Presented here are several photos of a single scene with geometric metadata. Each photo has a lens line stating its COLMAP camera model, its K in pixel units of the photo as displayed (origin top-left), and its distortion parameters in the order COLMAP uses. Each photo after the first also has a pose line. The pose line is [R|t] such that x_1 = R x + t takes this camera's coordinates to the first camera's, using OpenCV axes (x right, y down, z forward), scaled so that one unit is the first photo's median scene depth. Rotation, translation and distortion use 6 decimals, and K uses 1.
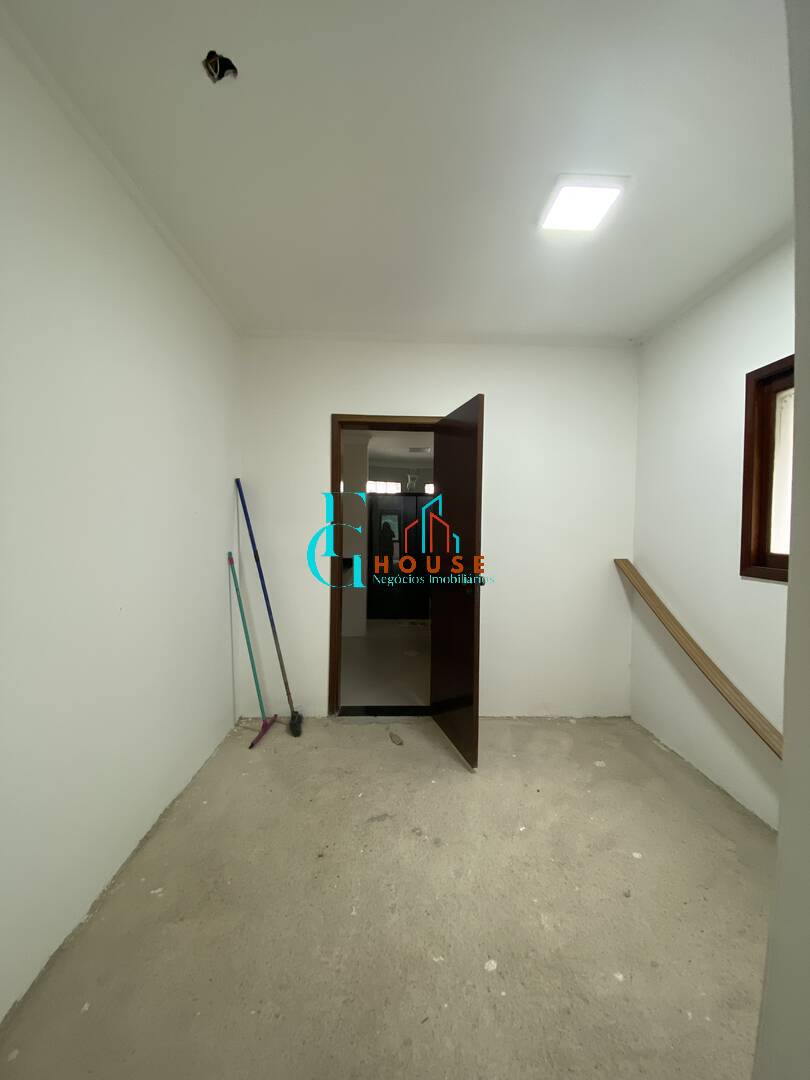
lens RADIAL K [[443.4, 0, 408.5], [0, 443.4, 542.9], [0, 0, 1]] dist [0.017007, -0.018605]
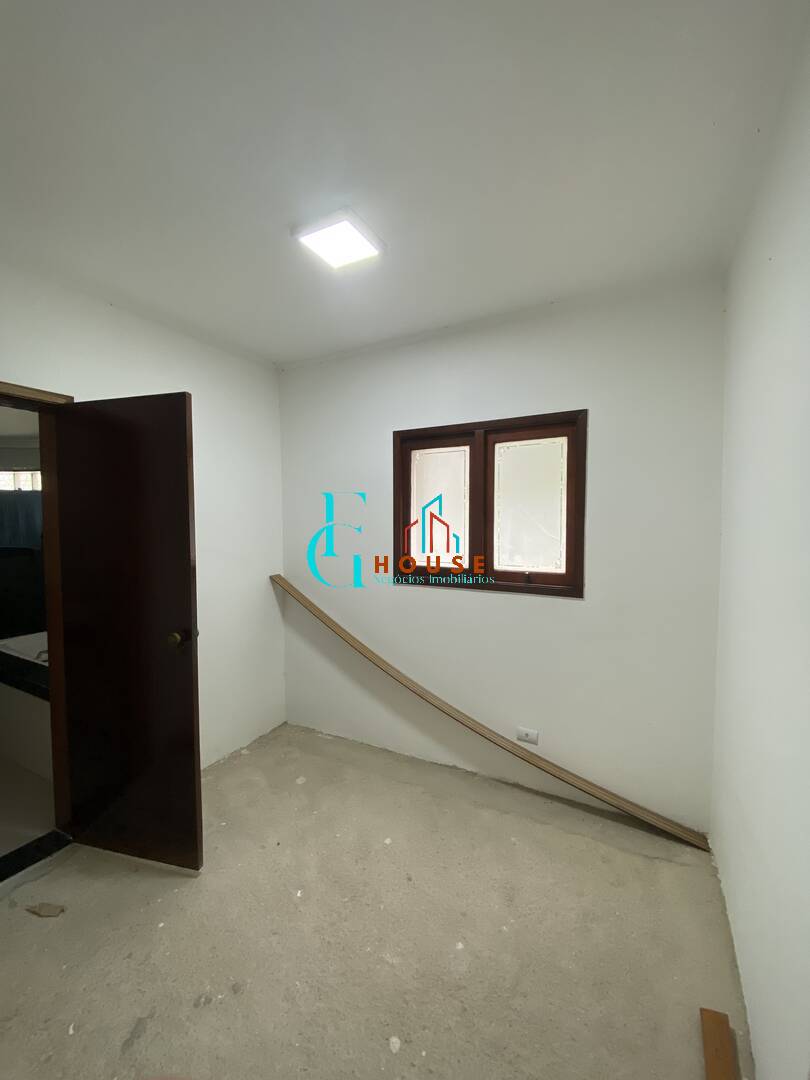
lens RADIAL K [[443.4, 0, 408.5], [0, 443.4, 542.9], [0, 0, 1]] dist [0.017007, -0.018605]
pose [[0.500705, -0.064886, 0.863183, -0.322969], [0.041600, 0.997838, 0.050877, -0.099968], [-0.864618, 0.010434, 0.502322, 0.290360]]
